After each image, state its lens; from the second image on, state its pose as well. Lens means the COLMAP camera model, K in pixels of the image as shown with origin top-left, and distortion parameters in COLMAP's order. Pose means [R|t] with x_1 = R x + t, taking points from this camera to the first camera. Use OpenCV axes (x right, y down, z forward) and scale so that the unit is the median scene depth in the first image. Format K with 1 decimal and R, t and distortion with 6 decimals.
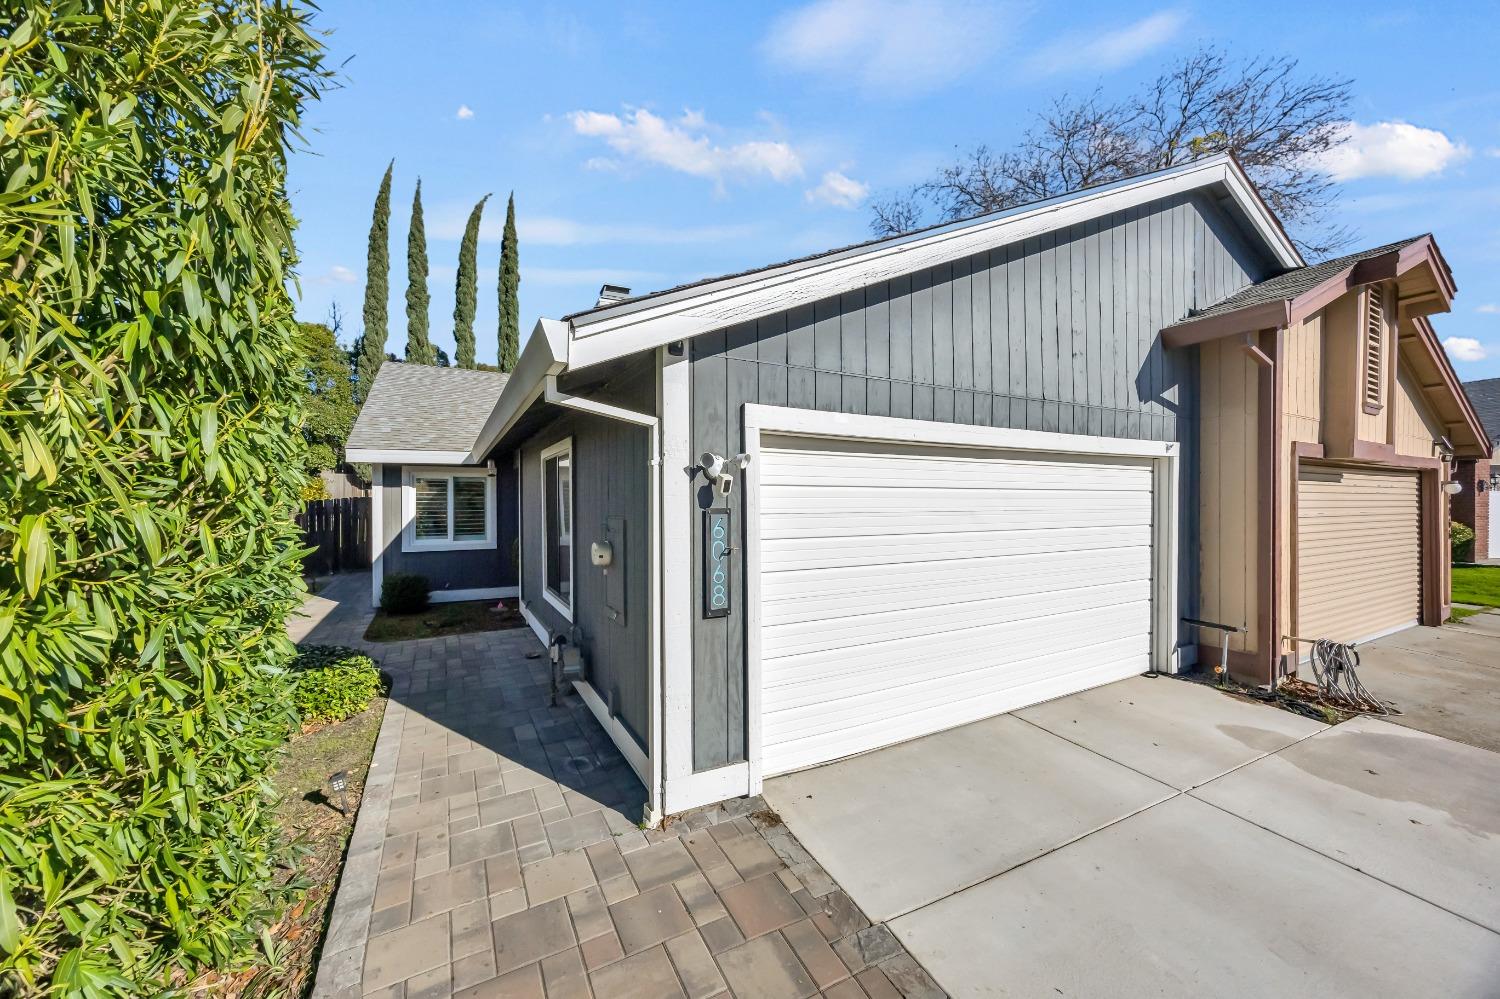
lens RADIAL K [[565.5, 0, 749.1], [0, 565.5, 502.9], [0, 0, 1]] dist [-0.004135, 0.000458]
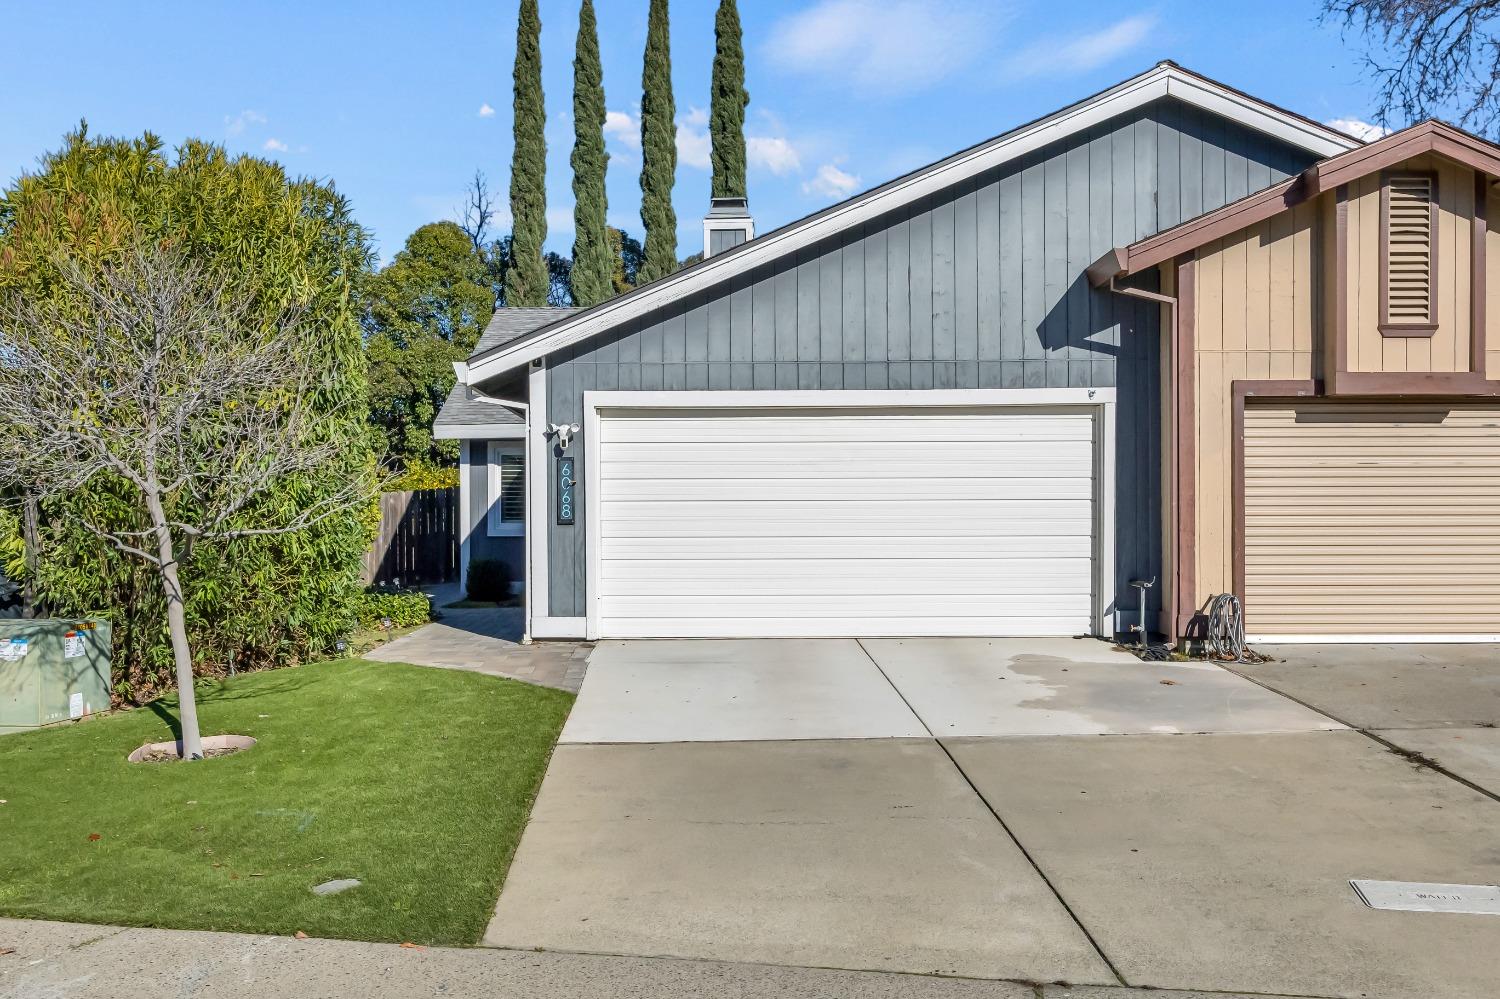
lens RADIAL K [[1392.5, 0, 689.2], [0, 1392.5, 534.2], [0, 0, 1]] dist [-0.001734, 0.000000]
pose [[0.873715, 0.000937, -0.486437, 1.465612], [0.001848, 0.999985, 0.005245, 0.139779], [0.486435, -0.005482, 0.873700, -1.547761]]
